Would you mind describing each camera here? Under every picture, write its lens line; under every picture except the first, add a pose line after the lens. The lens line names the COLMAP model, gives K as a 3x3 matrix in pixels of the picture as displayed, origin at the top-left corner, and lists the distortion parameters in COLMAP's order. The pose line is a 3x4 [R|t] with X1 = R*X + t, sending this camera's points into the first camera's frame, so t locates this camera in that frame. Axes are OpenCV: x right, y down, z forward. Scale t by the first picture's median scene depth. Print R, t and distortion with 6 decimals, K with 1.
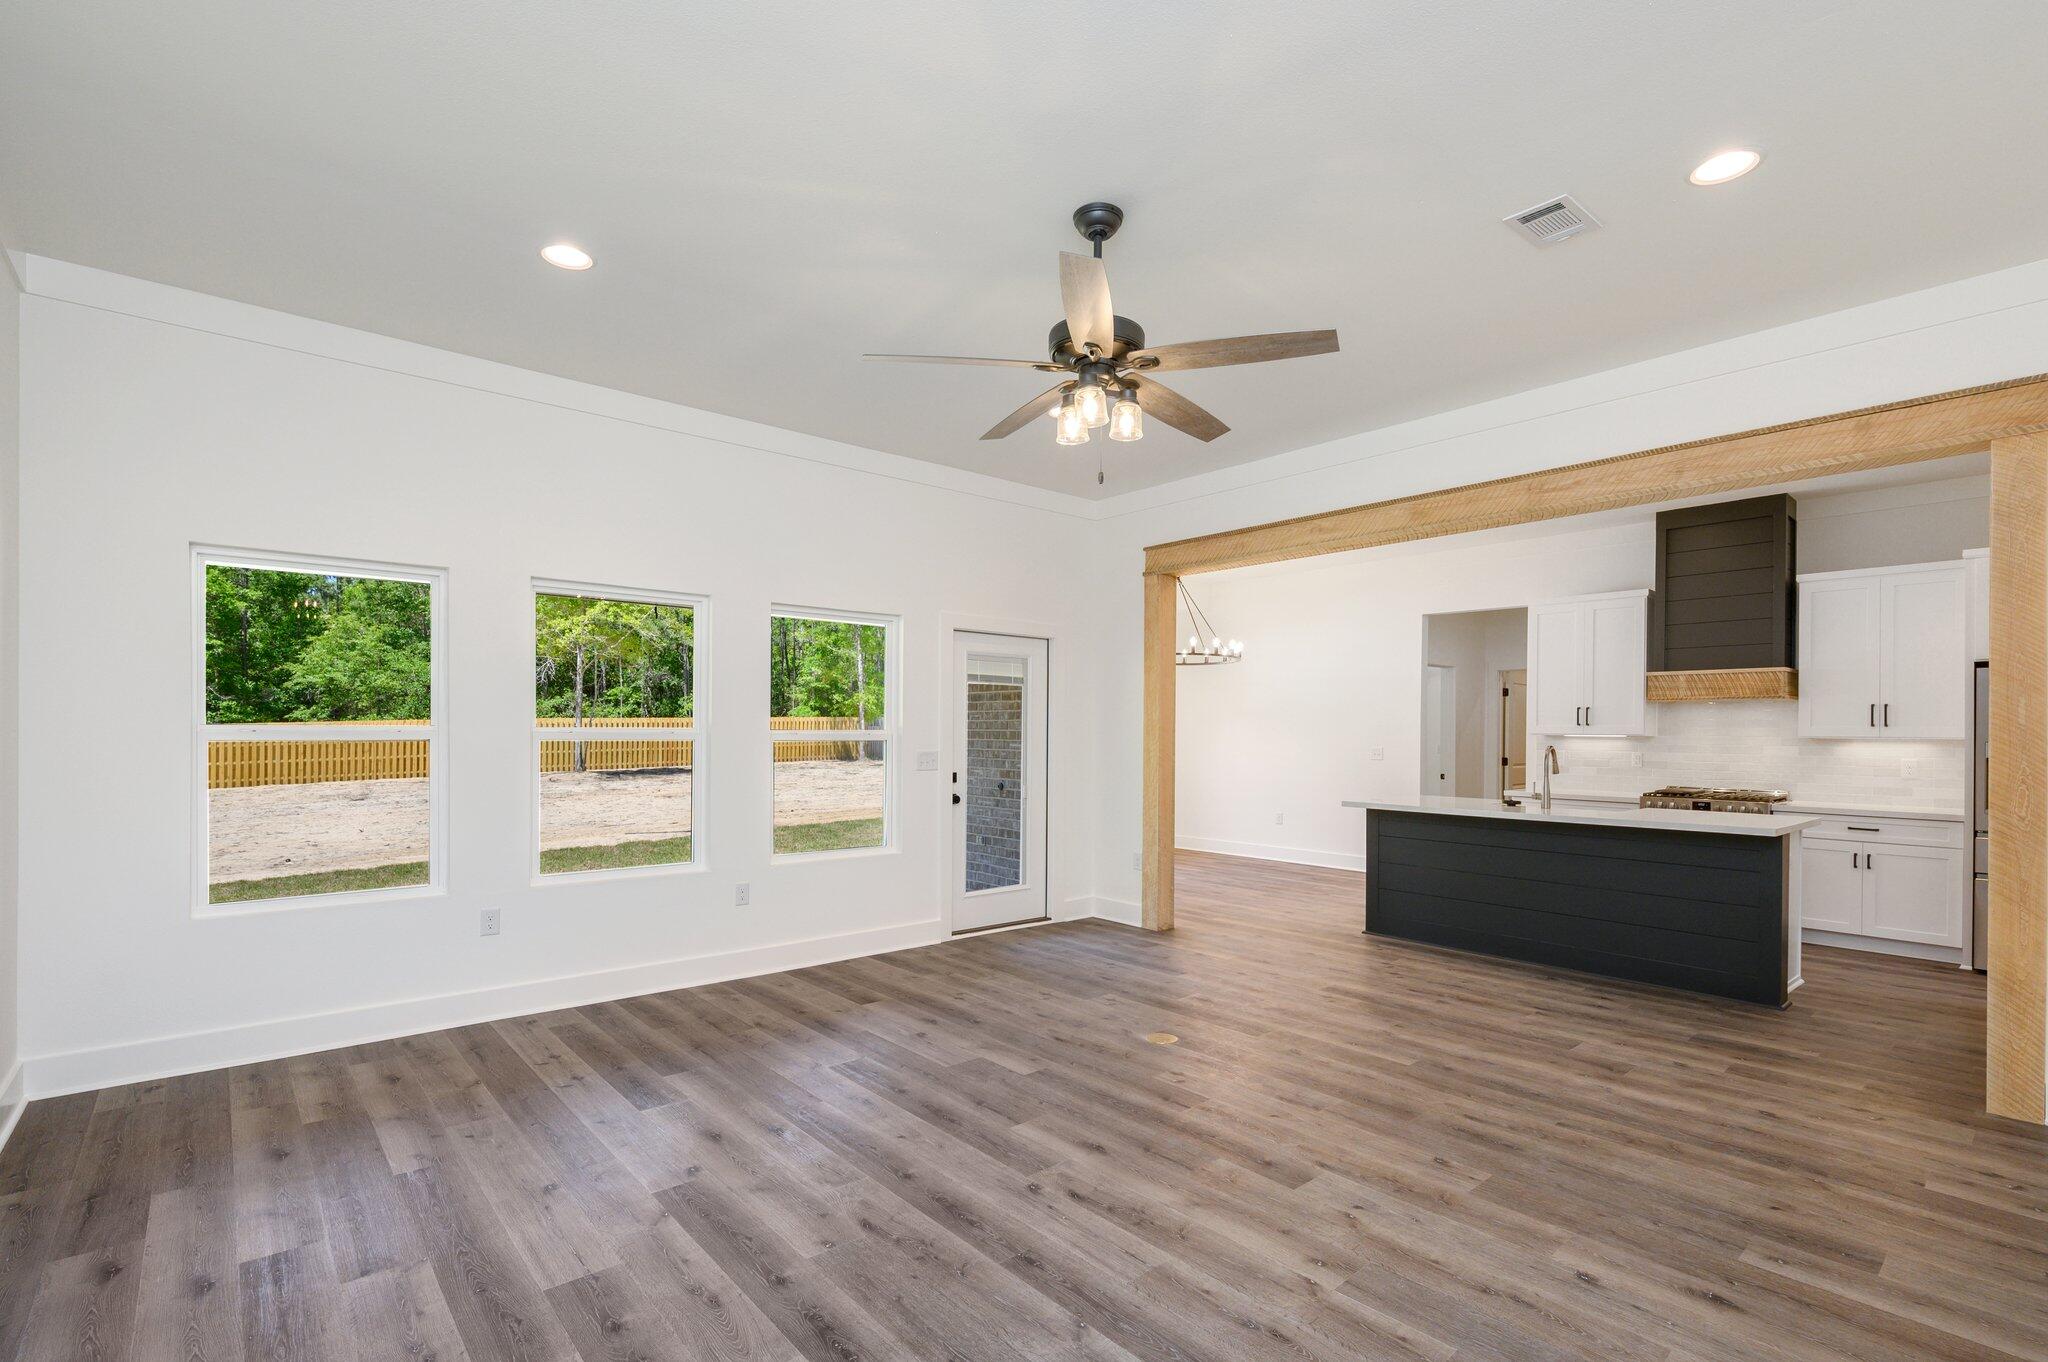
lens RADIAL K [[902.3, 0, 1020.9], [0, 902.3, 734.0], [0, 0, 1]] dist [0.000043, -0.000001]
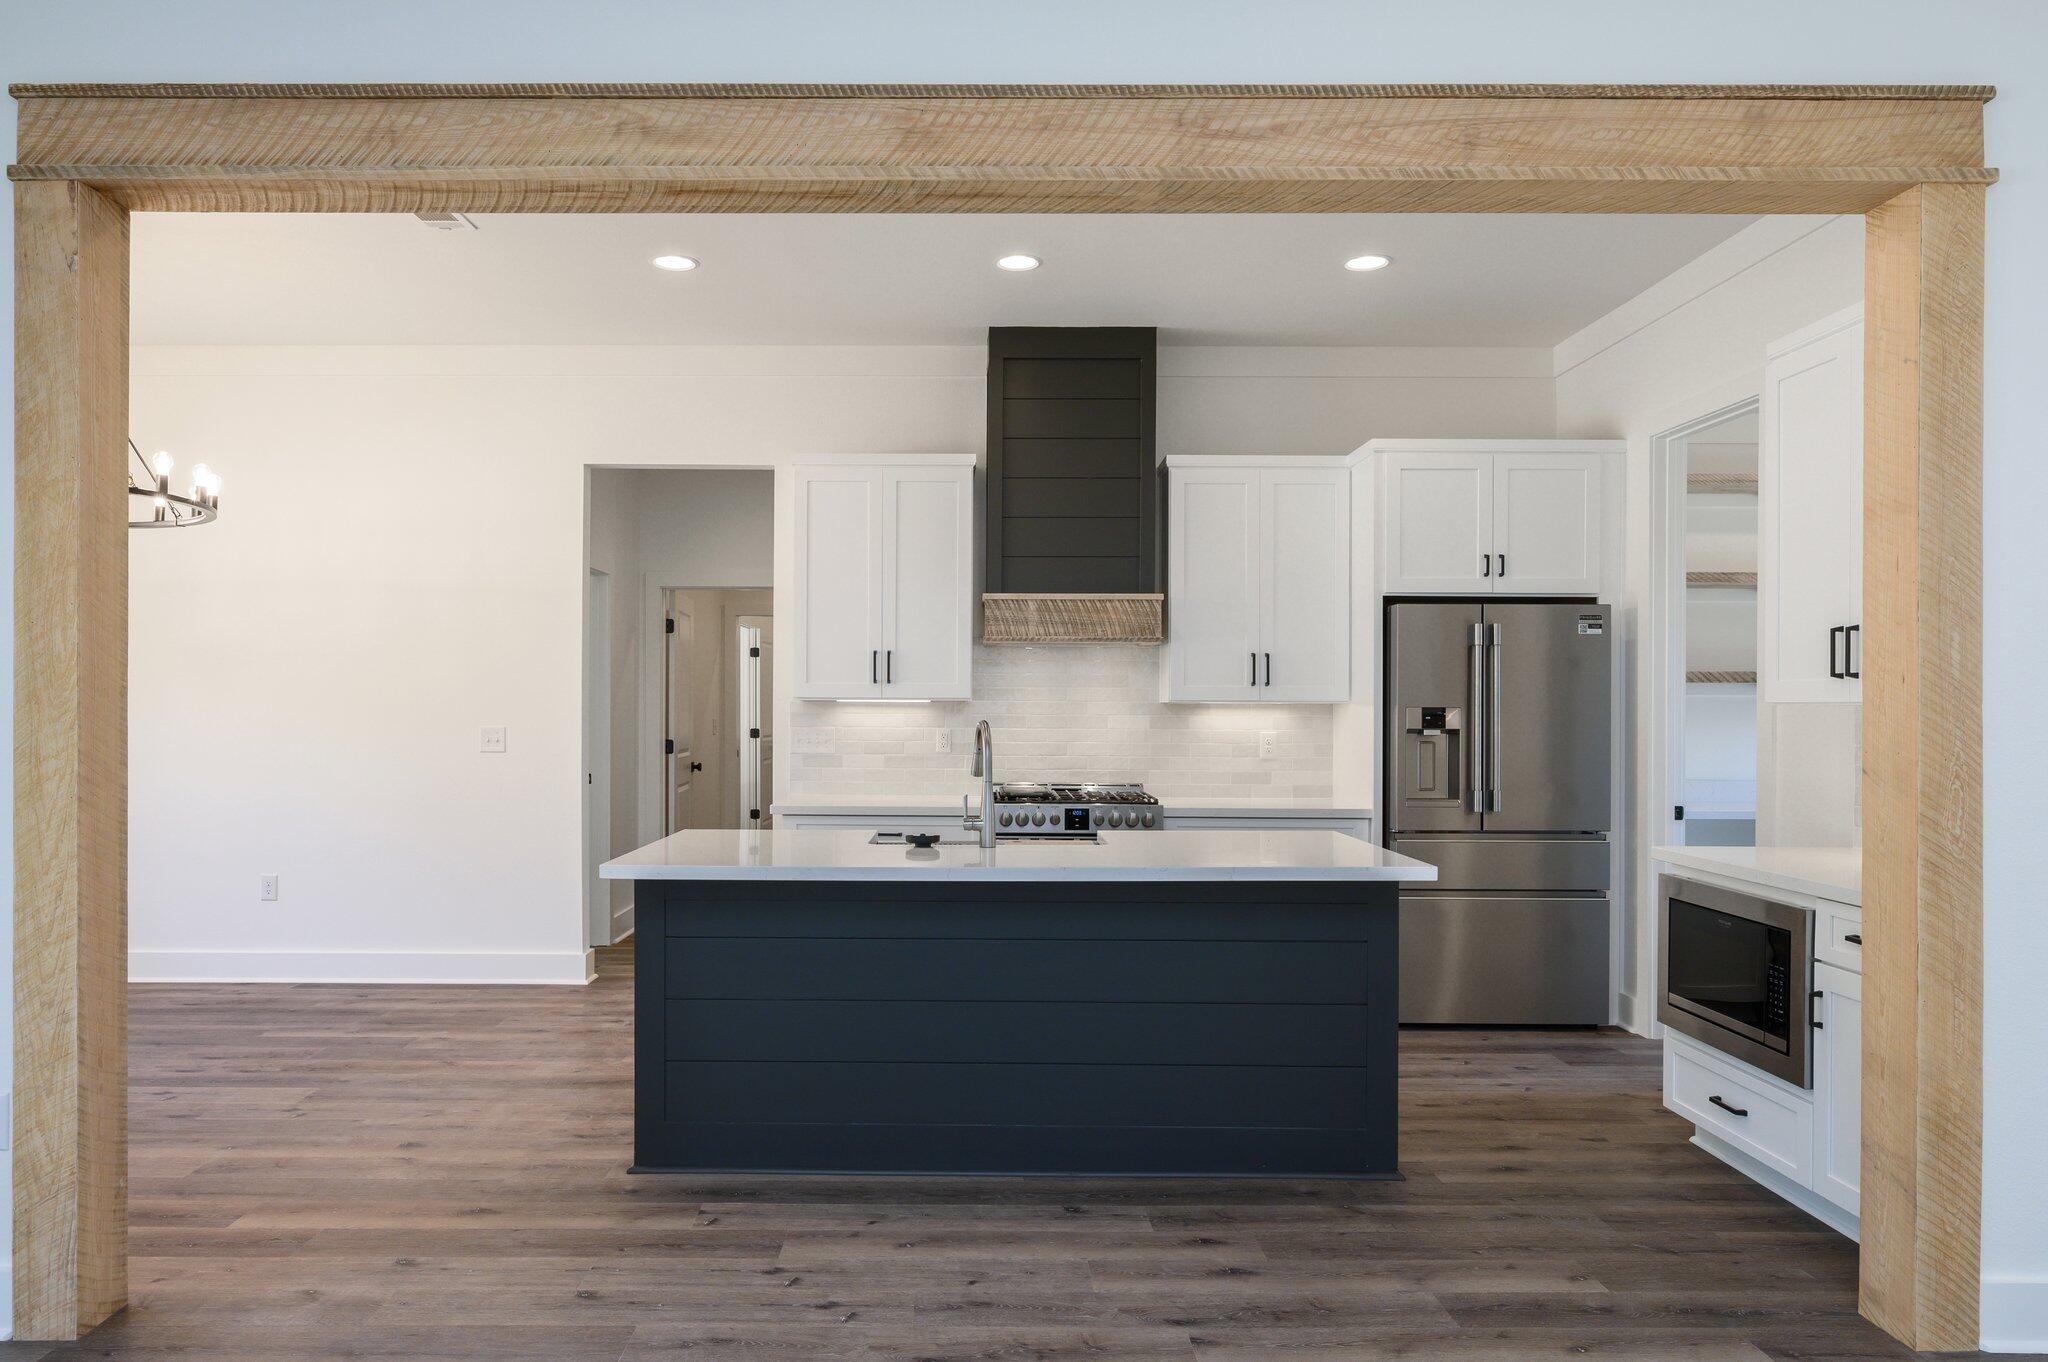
lens RADIAL K [[1457.1, 0, 1018.6], [0, 1457.1, 709.0], [0, 0, 1]] dist [-0.001560, -0.001380]
pose [[0.670706, -0.008635, 0.741673, -0.000452], [0.003750, 0.999959, 0.008251, -0.000400], [-0.741714, -0.002753, 0.670711, 0.421441]]
